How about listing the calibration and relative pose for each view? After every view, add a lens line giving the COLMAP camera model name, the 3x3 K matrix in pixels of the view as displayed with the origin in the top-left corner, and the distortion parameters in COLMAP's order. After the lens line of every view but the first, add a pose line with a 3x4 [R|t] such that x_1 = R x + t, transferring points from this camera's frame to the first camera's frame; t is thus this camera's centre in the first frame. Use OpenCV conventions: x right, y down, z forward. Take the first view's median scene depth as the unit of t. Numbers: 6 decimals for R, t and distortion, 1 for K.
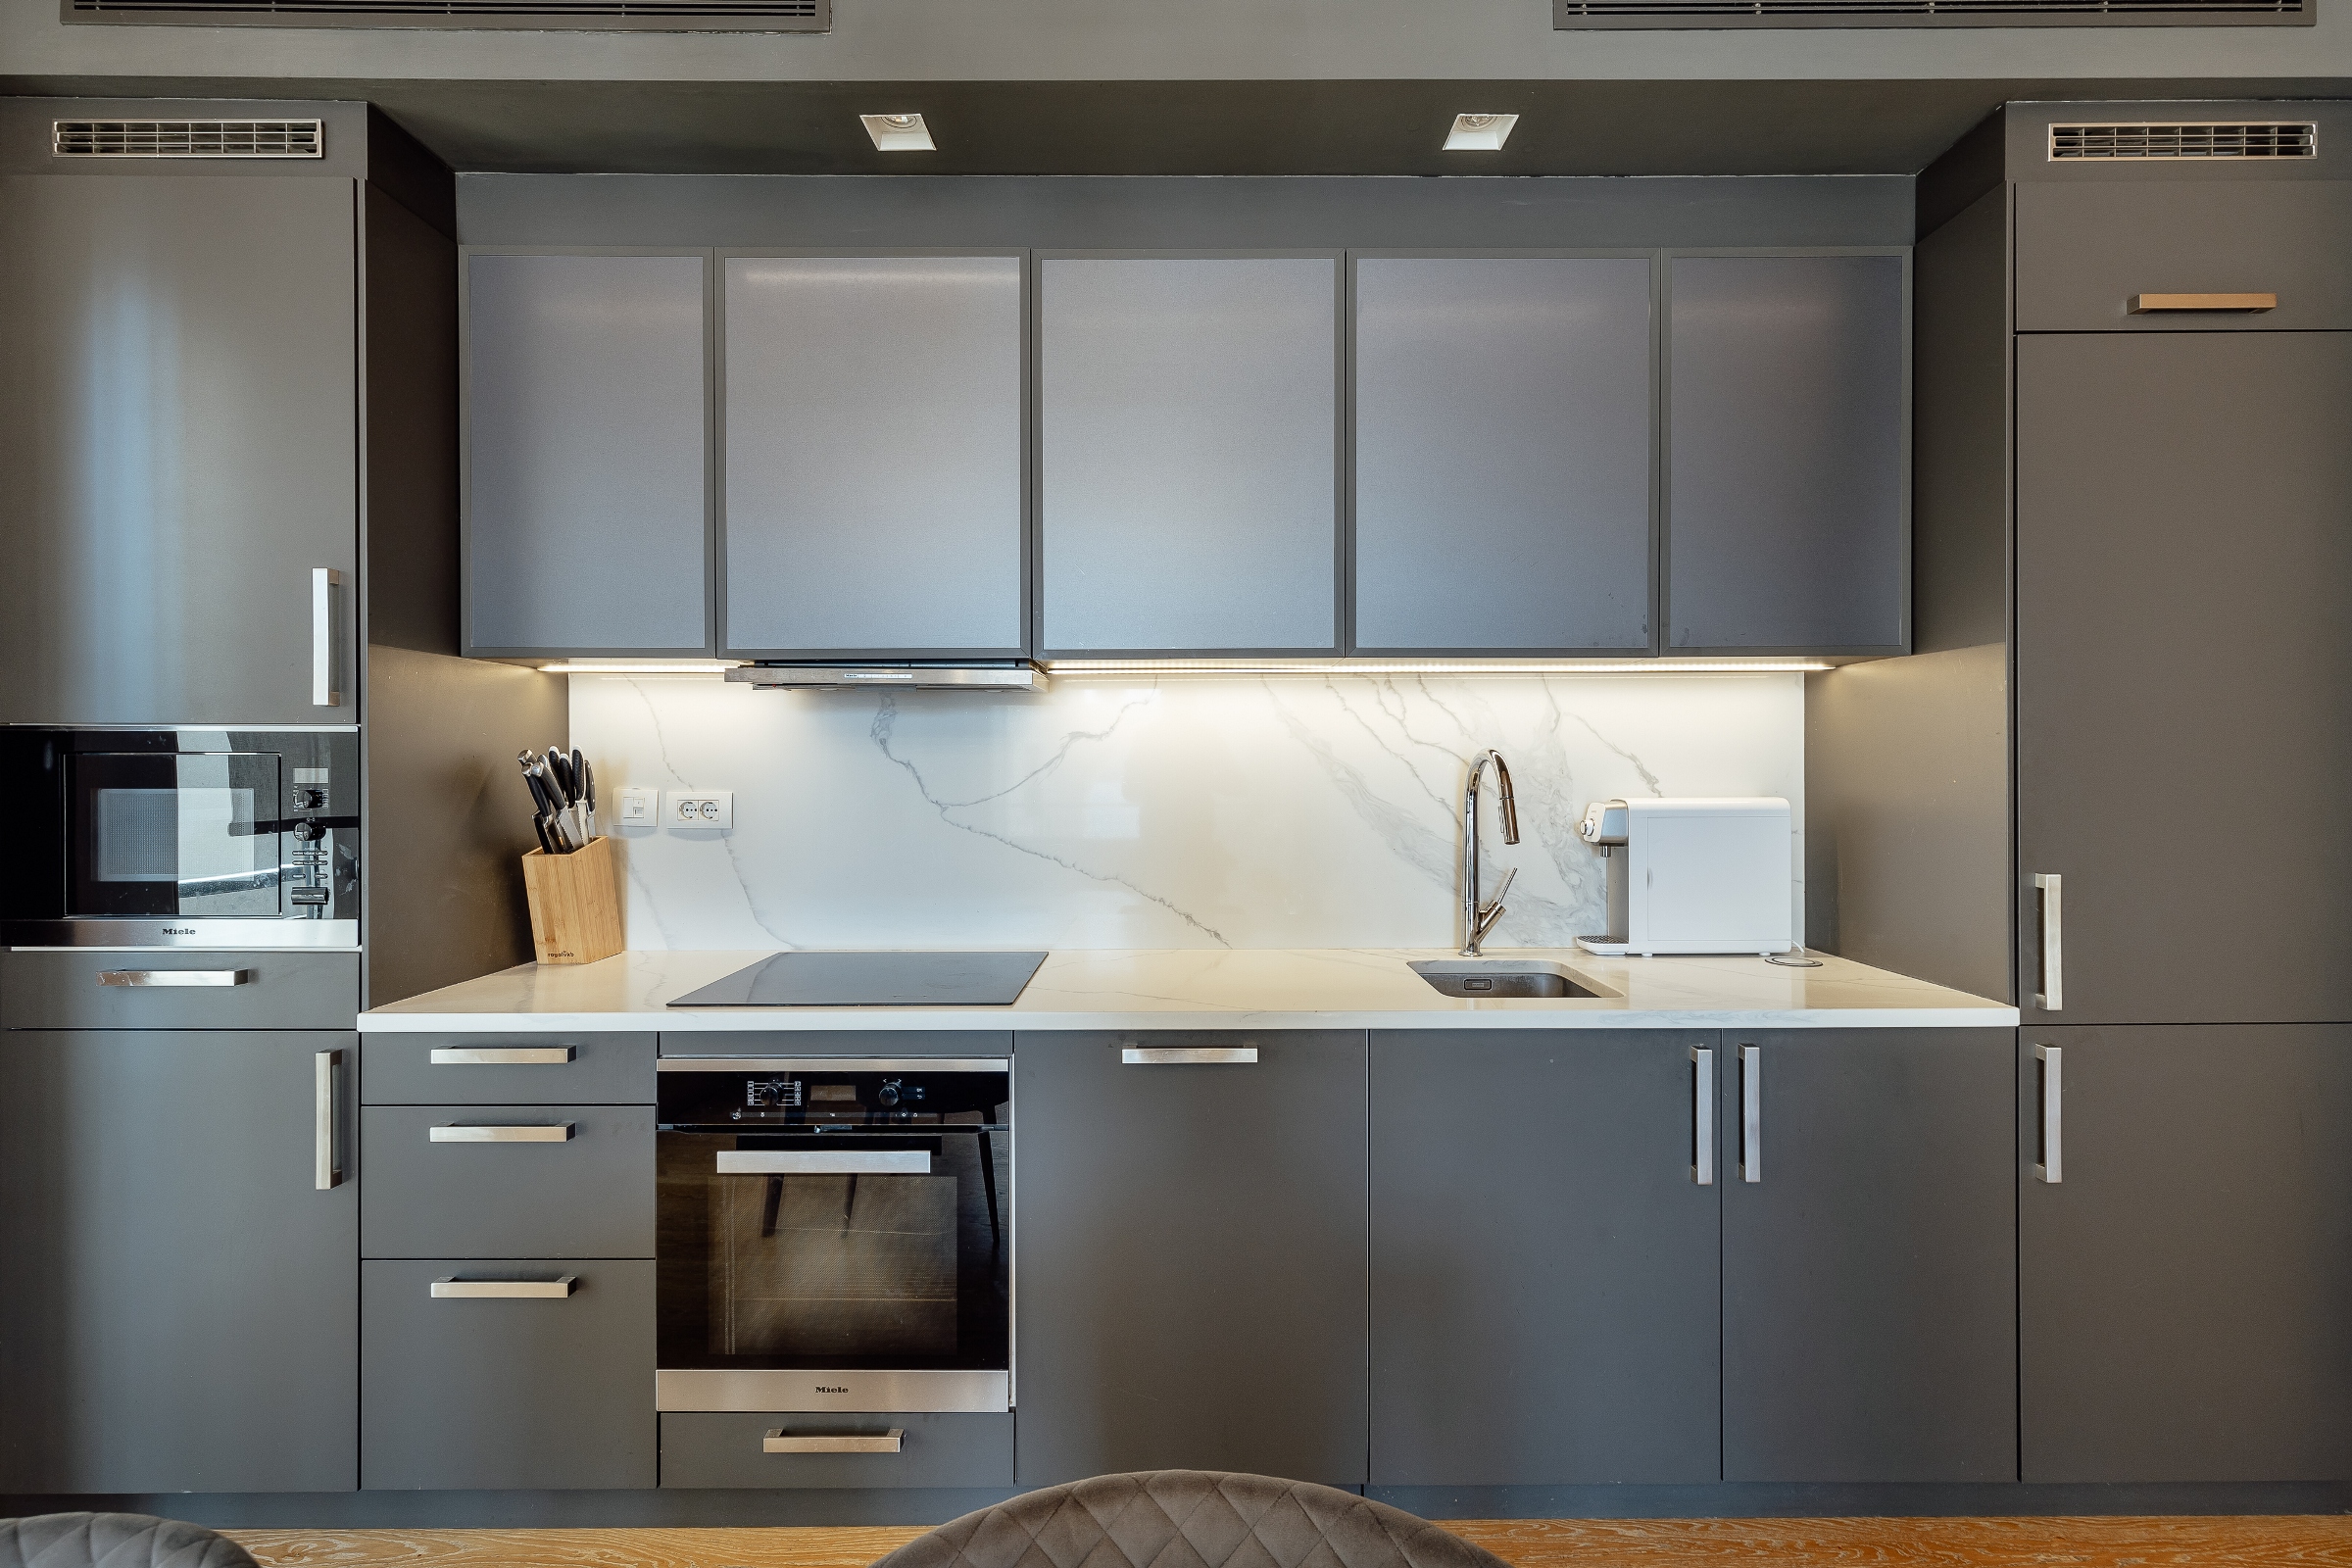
lens RADIAL K [[1058.6, 0, 1181.6], [0, 1058.6, 778.2], [0, 0, 1]] dist [-0.001439, 0.000066]
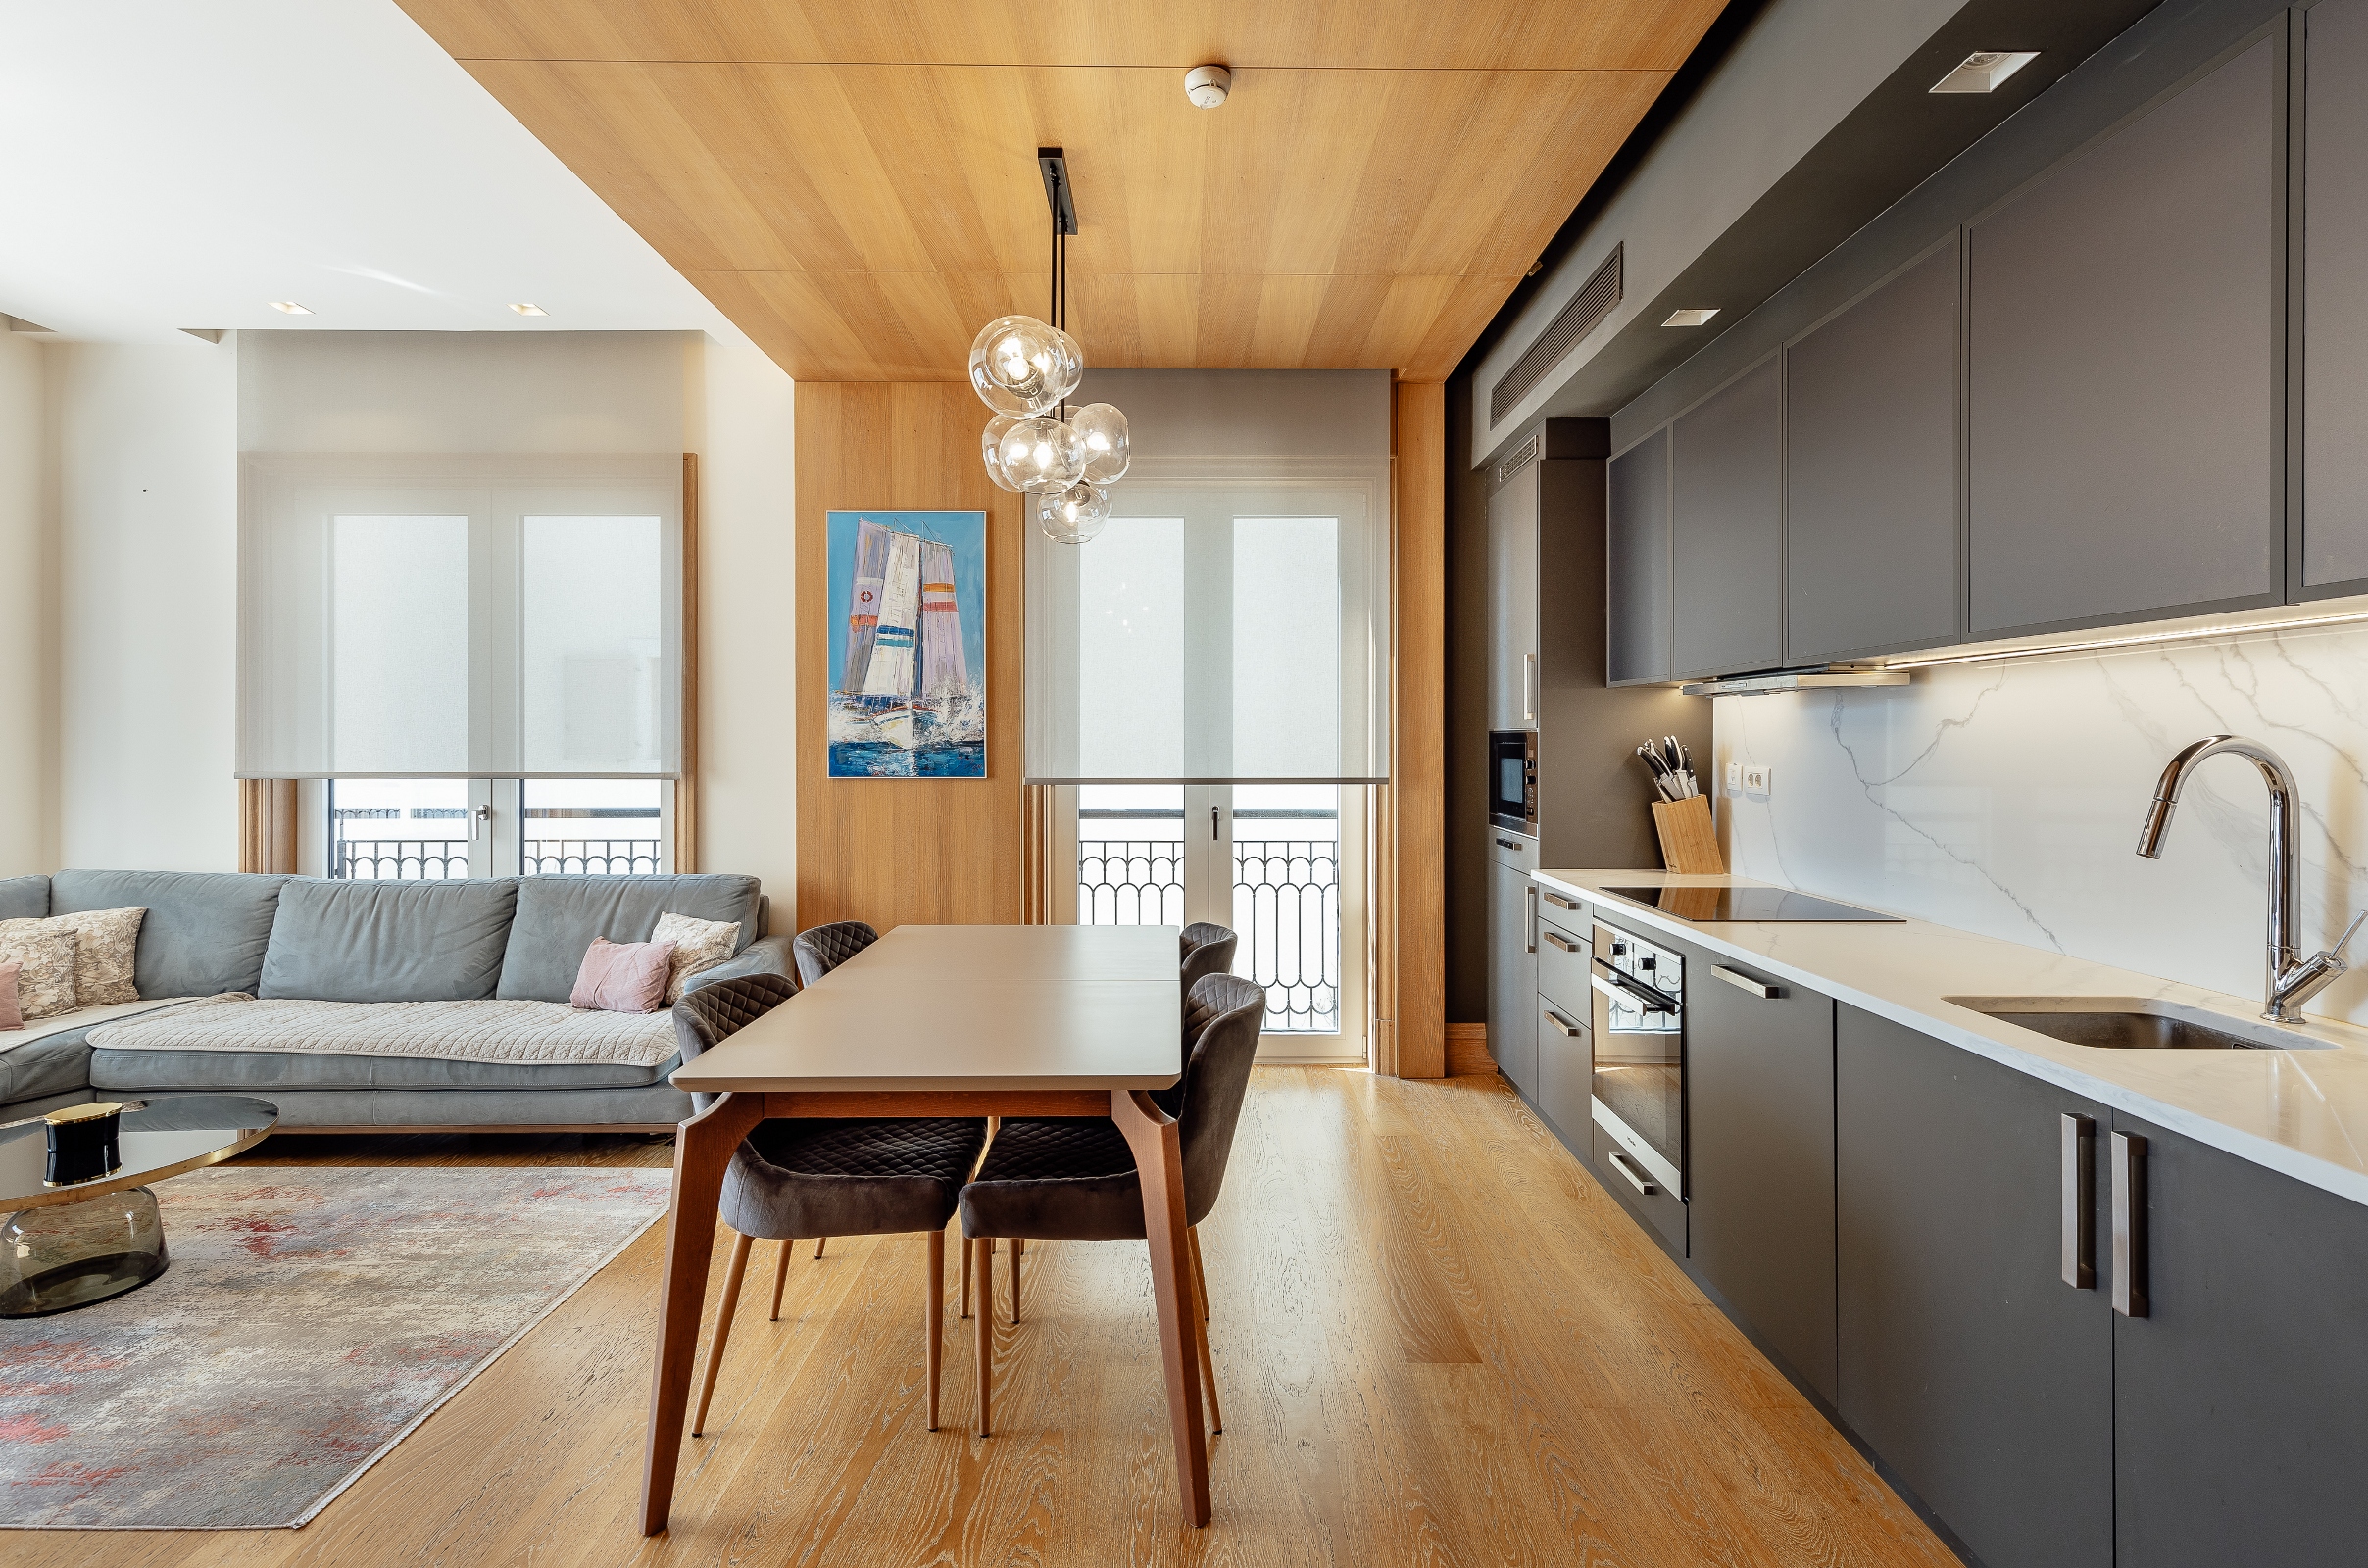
lens RADIAL K [[1091.0, 0, 1188.6], [0, 1091.0, 740.1], [0, 0, 1]] dist [0.000902, 0.000065]
pose [[0.002778, 0.000077, -0.999996, 0.984002], [-0.003818, 0.999993, 0.000066, -0.020389], [0.999989, 0.003818, 0.002778, 0.243414]]
